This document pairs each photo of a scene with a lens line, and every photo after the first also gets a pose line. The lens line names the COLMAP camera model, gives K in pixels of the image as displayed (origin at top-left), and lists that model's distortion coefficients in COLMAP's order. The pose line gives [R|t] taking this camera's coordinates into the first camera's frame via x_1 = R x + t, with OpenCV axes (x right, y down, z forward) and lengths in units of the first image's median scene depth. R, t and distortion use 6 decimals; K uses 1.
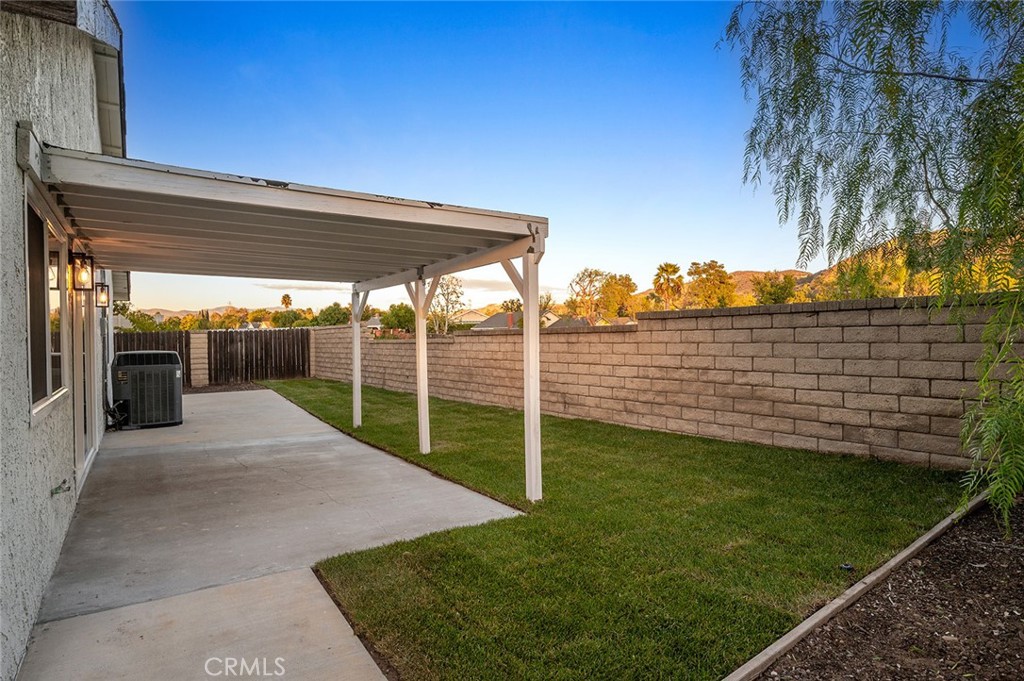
lens RADIAL K [[567.4, 0, 511.5], [0, 567.4, 341.4], [0, 0, 1]] dist [-0.001312, -0.000081]
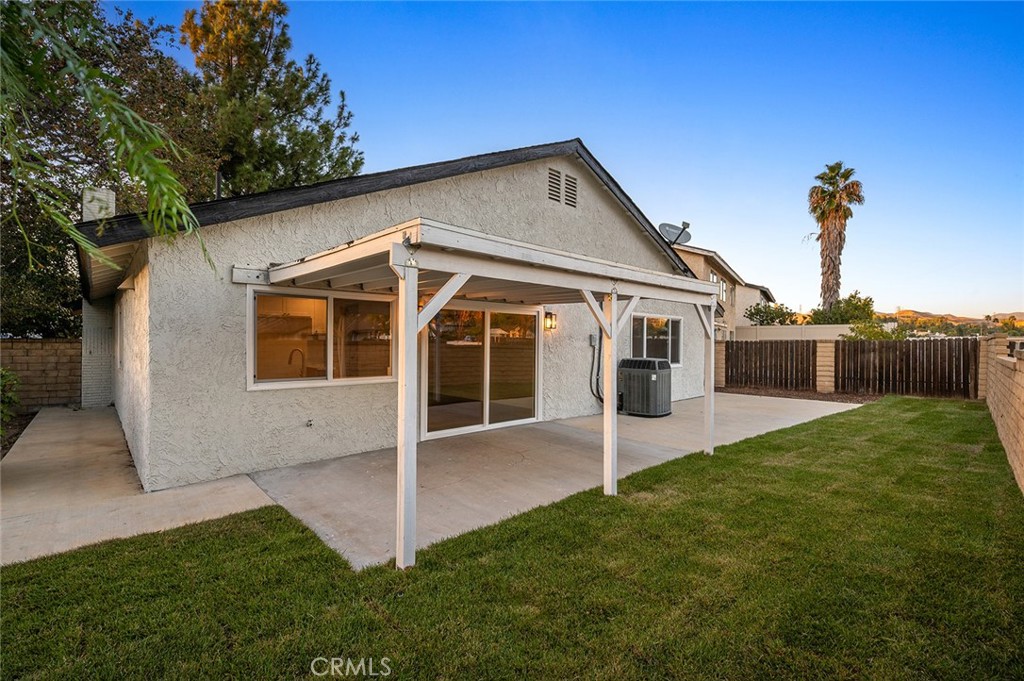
lens RADIAL K [[452.1, 0, 511.8], [0, 452.1, 337.6], [0, 0, 1]] dist [0.003377, 0.000133]
pose [[0.162617, 0.007431, -0.986661, 0.194249], [-0.018239, 0.999823, 0.004524, -0.016797], [0.986521, 0.017260, 0.162724, 0.281961]]
